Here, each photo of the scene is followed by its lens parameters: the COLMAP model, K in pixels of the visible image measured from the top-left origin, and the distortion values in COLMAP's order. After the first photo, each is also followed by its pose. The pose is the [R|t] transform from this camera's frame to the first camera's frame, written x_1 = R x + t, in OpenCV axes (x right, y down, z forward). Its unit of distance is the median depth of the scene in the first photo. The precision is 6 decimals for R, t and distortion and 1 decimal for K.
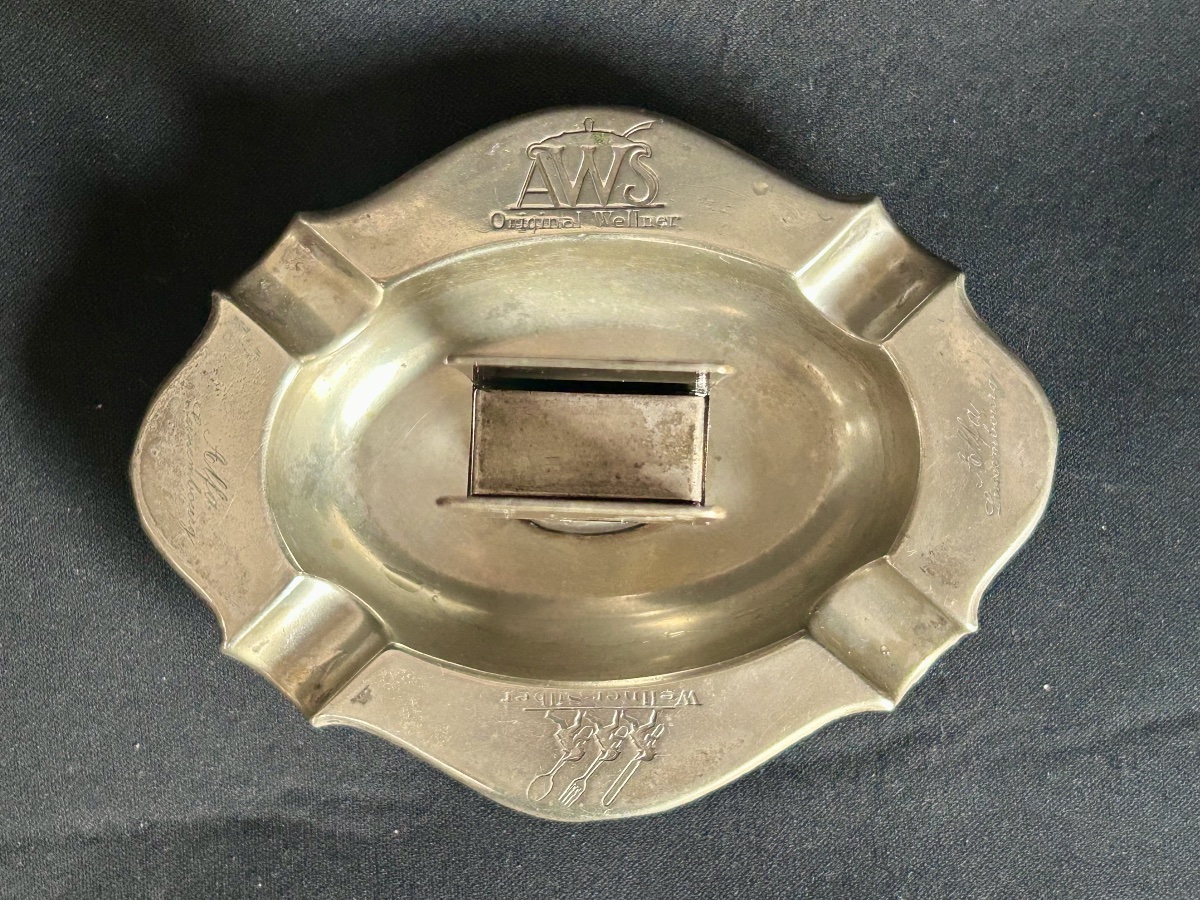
lens RADIAL K [[1895.0, 0, 610.3], [0, 1895.0, 450.7], [0, 0, 1]] dist [0.096950, 0.000000]
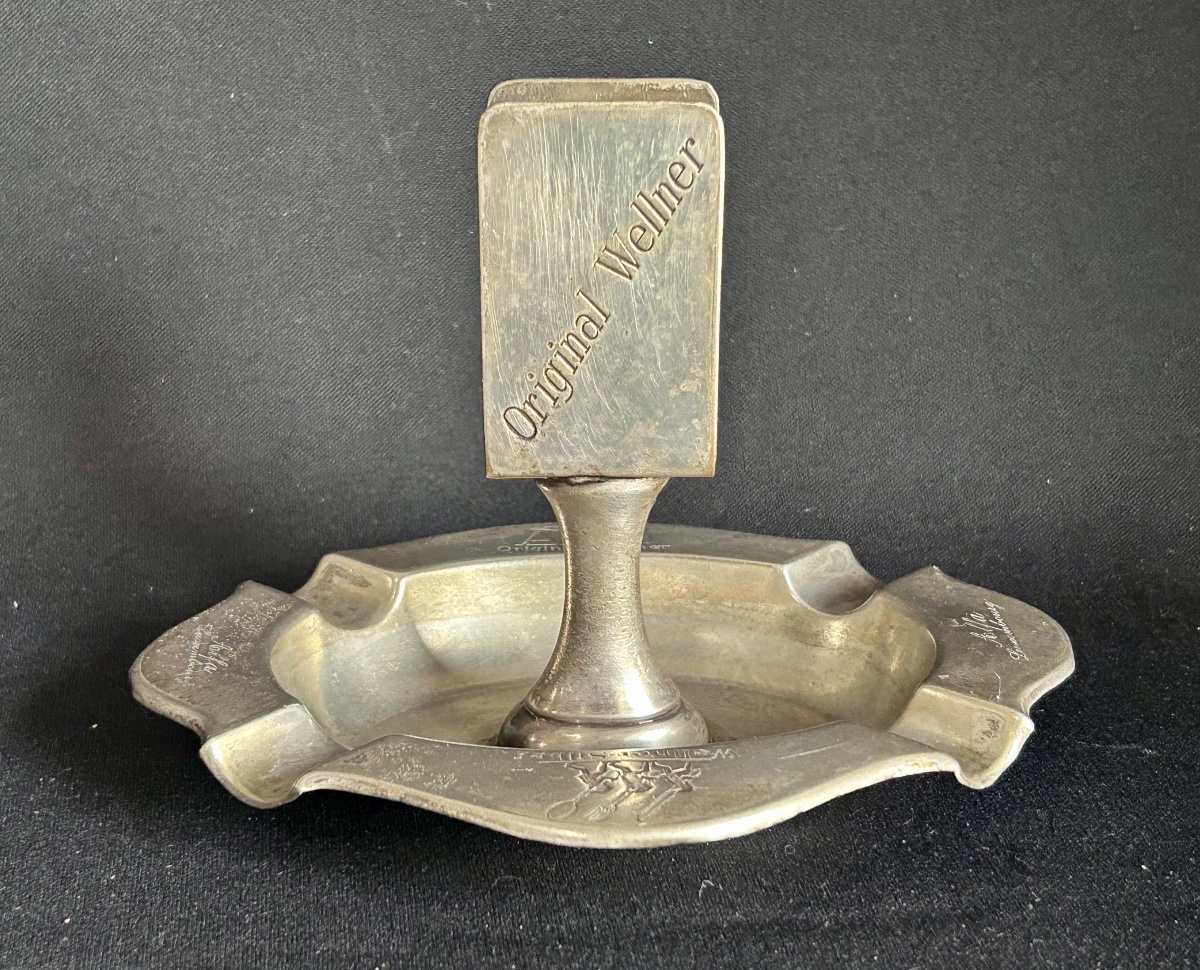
lens RADIAL K [[2038.9, 0, 554.9], [0, 2038.9, 501.2], [0, 0, 1]] dist [0.095298, 0.000000]
pose [[0.999457, -0.024642, 0.021869, -0.055679], [0.029630, 0.382033, -0.923674, 0.958919], [0.014407, 0.923820, 0.382556, 0.524341]]
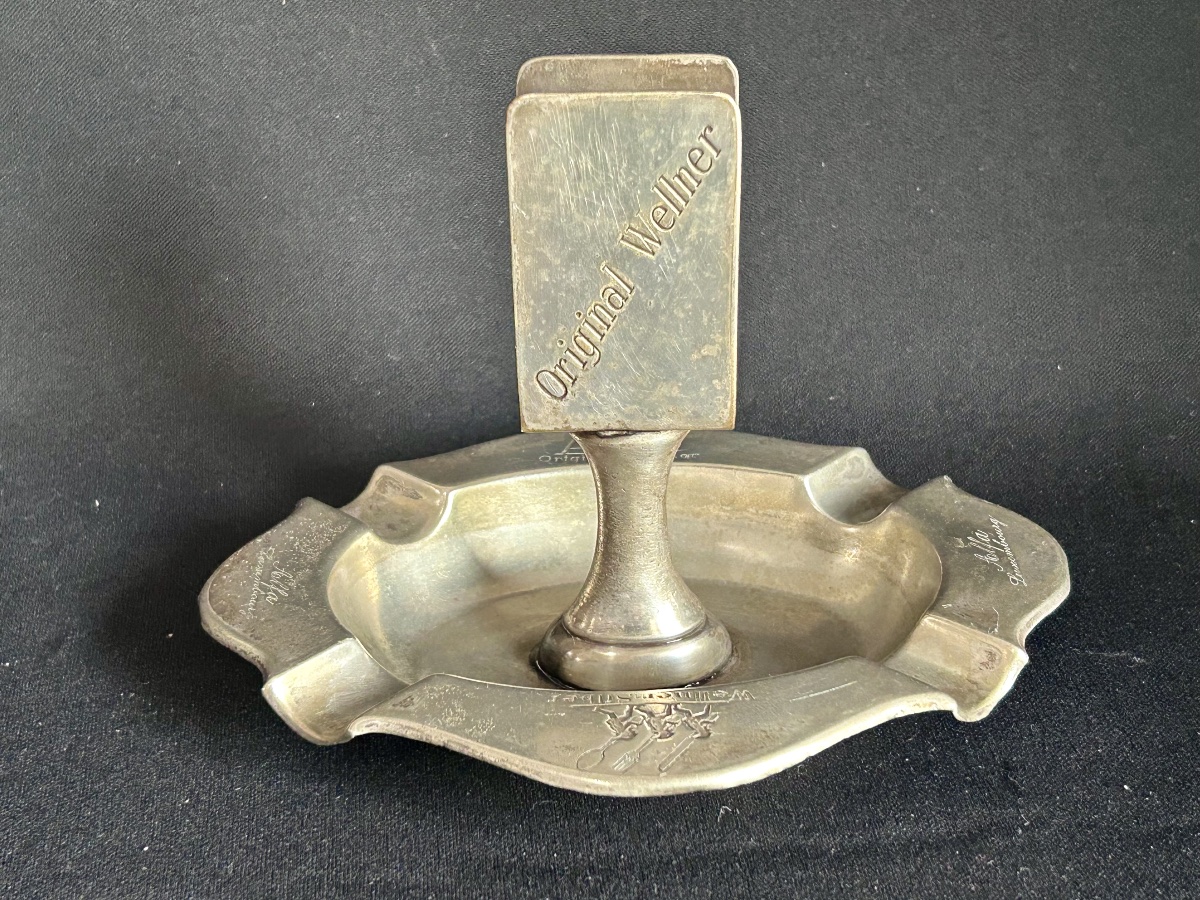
lens RADIAL K [[1895.0, 0, 595.7], [0, 1895.0, 452.8], [0, 0, 1]] dist [0.096950, 0.000000]
pose [[0.999419, -0.034066, 0.001184, -0.029651], [0.018089, 0.500616, -0.865480, 0.898859], [0.028891, 0.864999, 0.500942, 0.407009]]
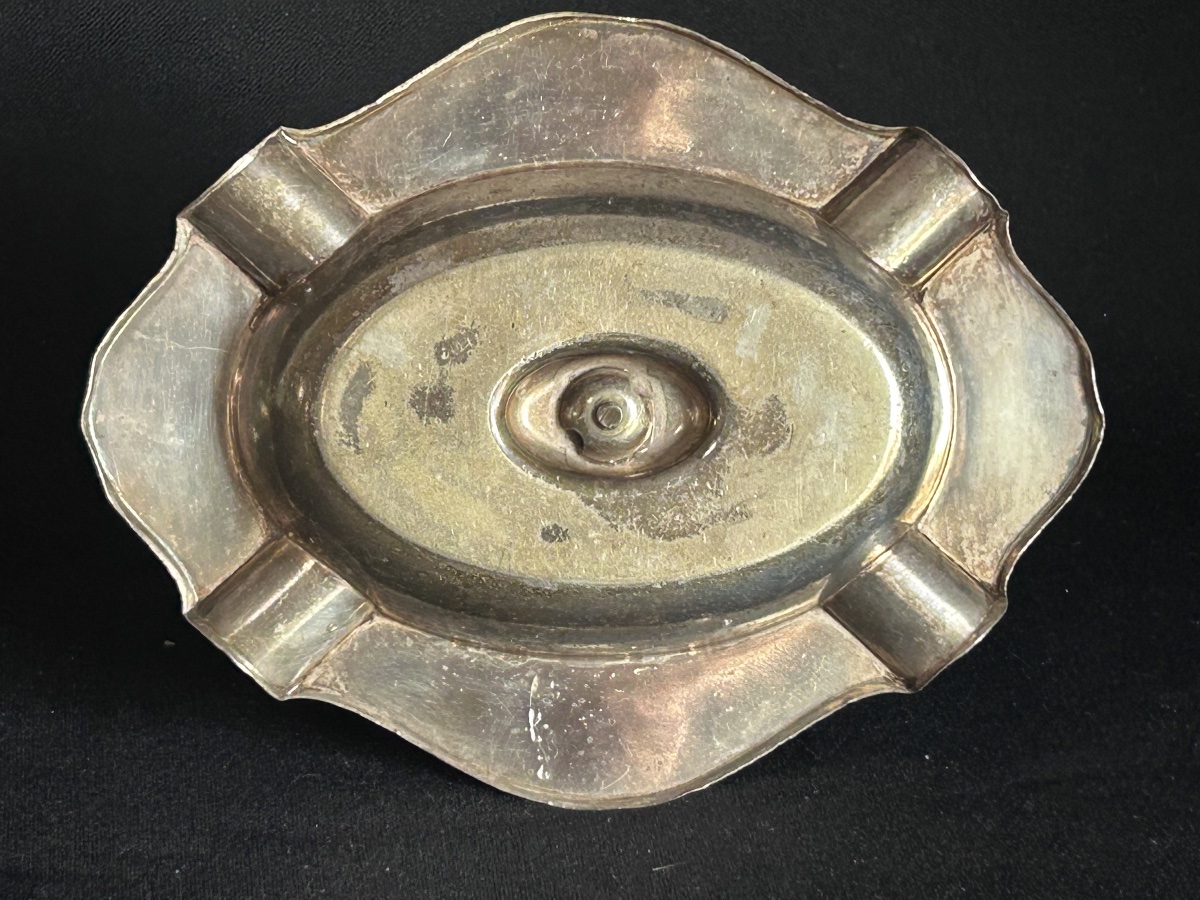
lens RADIAL K [[3279.4, 0, 594.4], [0, 3279.4, 448.2], [0, 0, 1]] dist [0.095546, 0.000000]
pose [[0.998806, -0.031846, 0.037056, 0.023580], [0.048147, 0.512415, -0.857387, 1.421300], [0.008317, 0.858147, 0.513337, 0.108578]]
